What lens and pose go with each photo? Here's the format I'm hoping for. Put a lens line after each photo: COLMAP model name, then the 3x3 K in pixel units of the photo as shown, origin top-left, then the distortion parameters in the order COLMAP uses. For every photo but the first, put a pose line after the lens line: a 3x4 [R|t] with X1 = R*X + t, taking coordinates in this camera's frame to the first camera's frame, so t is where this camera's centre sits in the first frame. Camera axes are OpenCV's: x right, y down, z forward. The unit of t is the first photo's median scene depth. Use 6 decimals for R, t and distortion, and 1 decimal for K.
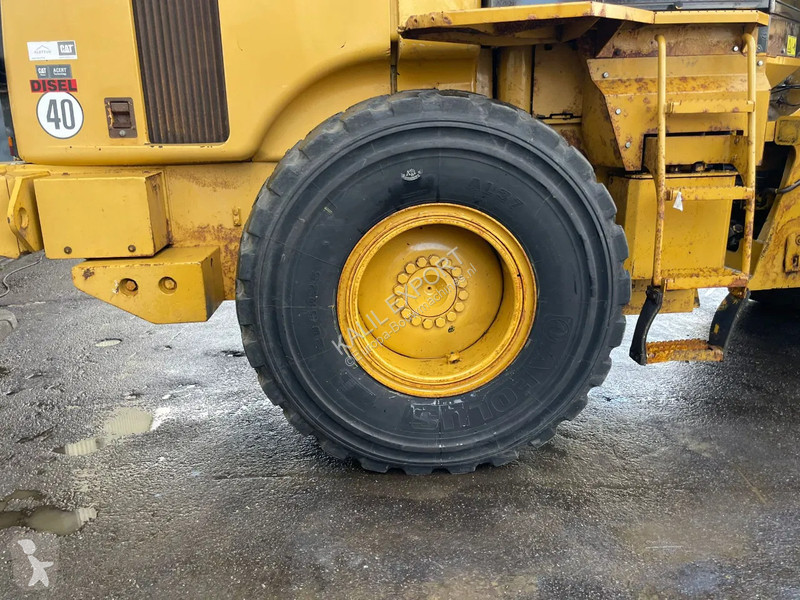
lens RADIAL K [[640.5, 0, 400.0], [0, 640.5, 300.0], [0, 0, 1]] dist [0.105450, -0.146530]
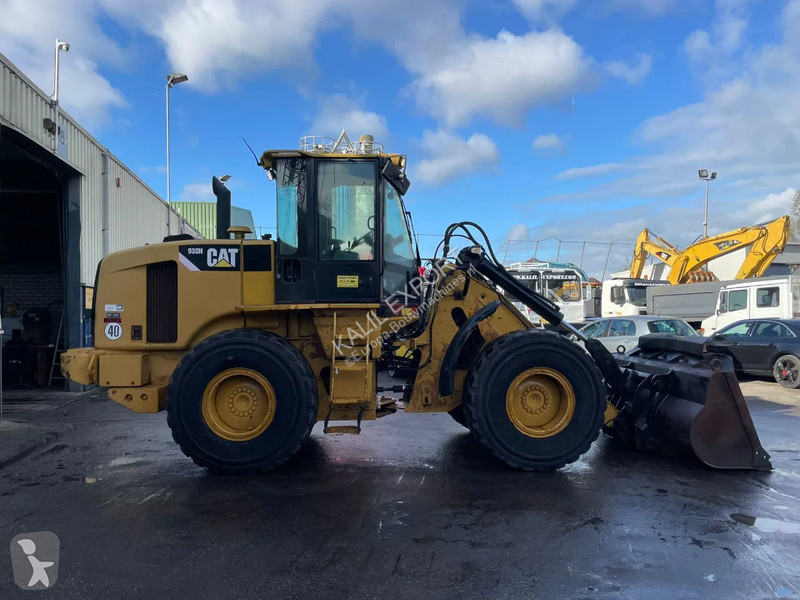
lens RADIAL K [[640.5, 0, 400.0], [0, 640.5, 300.0], [0, 0, 1]] dist [0.105450, -0.146530]
pose [[0.998619, 0.025558, -0.045892, 0.744506], [-0.036750, 0.964177, -0.262703, 0.237643], [0.037533, 0.264027, 0.963785, -1.506247]]
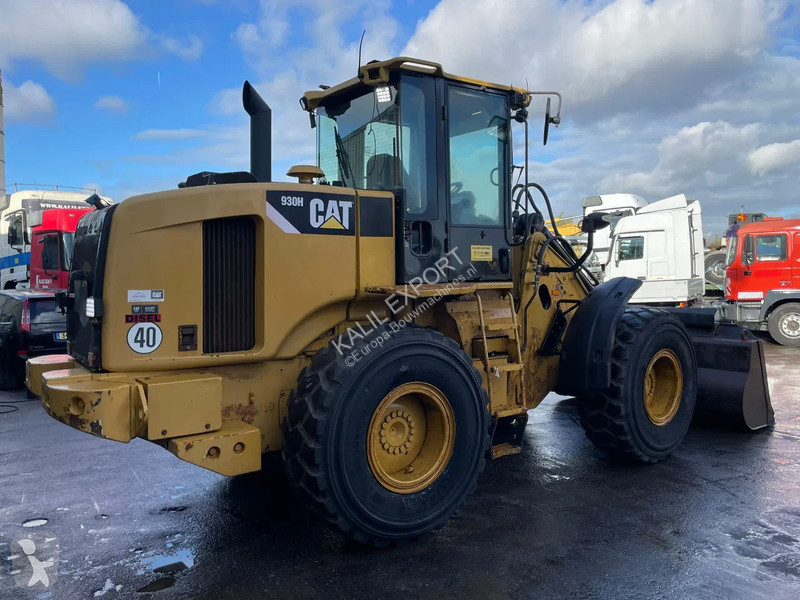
lens RADIAL K [[640.5, 0, 400.0], [0, 640.5, 300.0], [0, 0, 1]] dist [0.105450, -0.146530]
pose [[0.849449, -0.001176, 0.527669, -0.814807], [0.121181, 0.973705, -0.192909, -0.021625], [-0.513567, 0.227810, 0.827256, -0.498592]]
